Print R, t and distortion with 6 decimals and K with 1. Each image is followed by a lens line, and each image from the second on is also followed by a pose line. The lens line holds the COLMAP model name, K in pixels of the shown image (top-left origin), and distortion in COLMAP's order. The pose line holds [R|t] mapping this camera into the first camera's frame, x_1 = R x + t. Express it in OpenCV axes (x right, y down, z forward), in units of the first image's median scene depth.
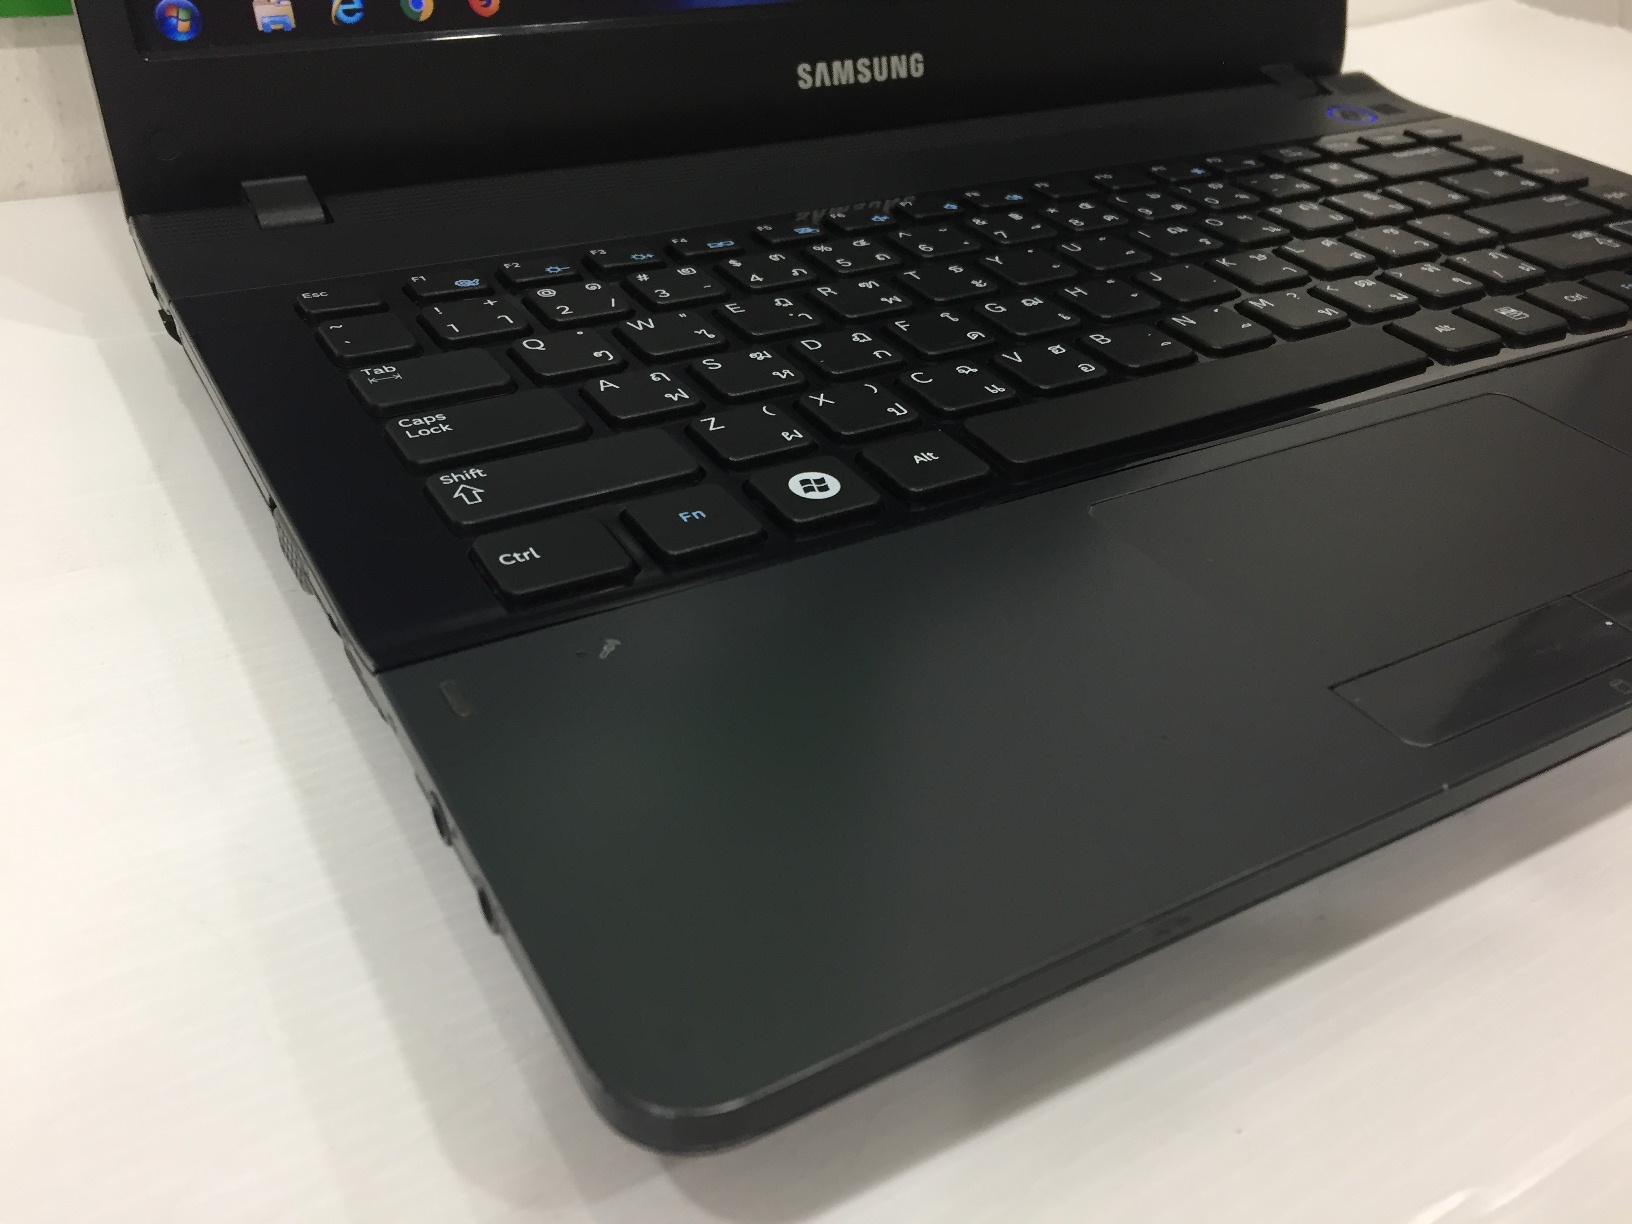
lens RADIAL K [[1448.4, 0, 826.6], [0, 1448.4, 607.4], [0, 0, 1]] dist [0.070232, -0.119146]
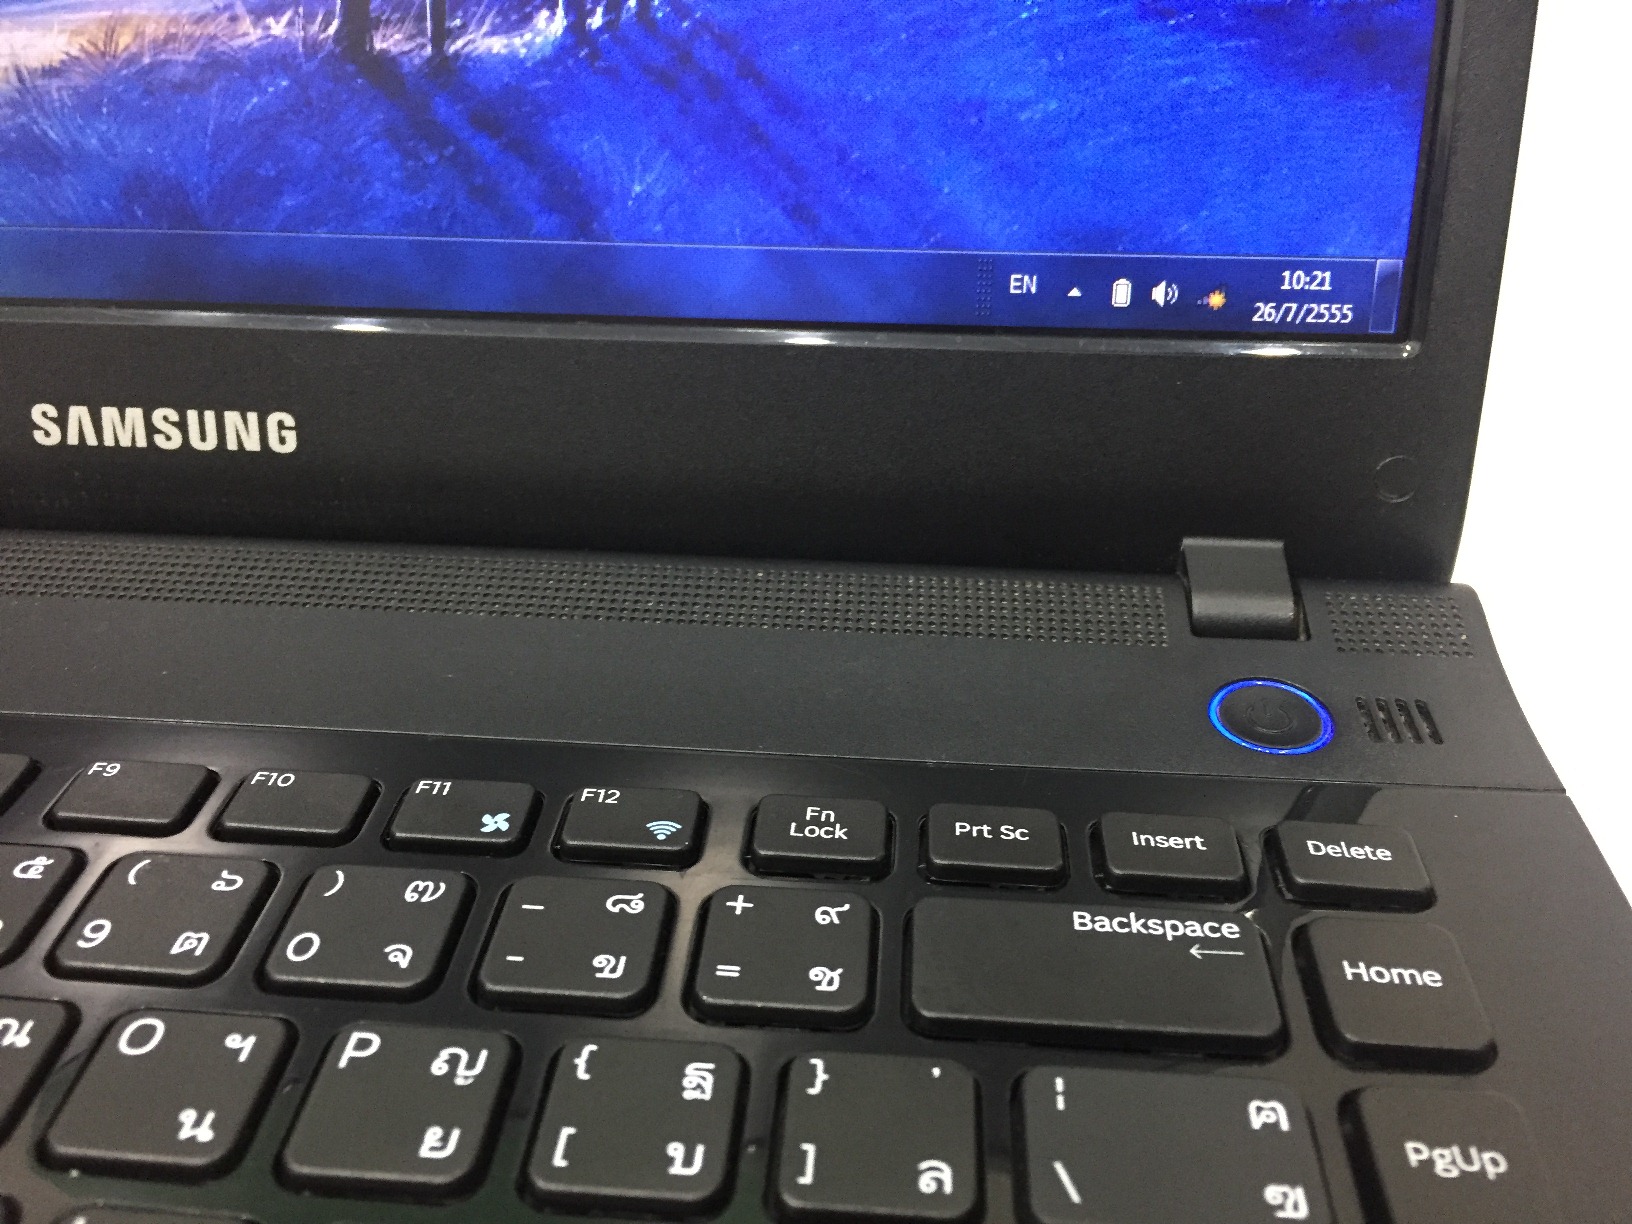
lens RADIAL K [[1448.4, 0, 813.8], [0, 1448.4, 602.9], [0, 0, 1]] dist [0.070232, -0.119146]
pose [[0.815822, 0.262259, -0.515418, 0.613361], [-0.285271, 0.957778, 0.035808, -0.462160], [0.503046, 0.117821, 0.856191, 0.773738]]
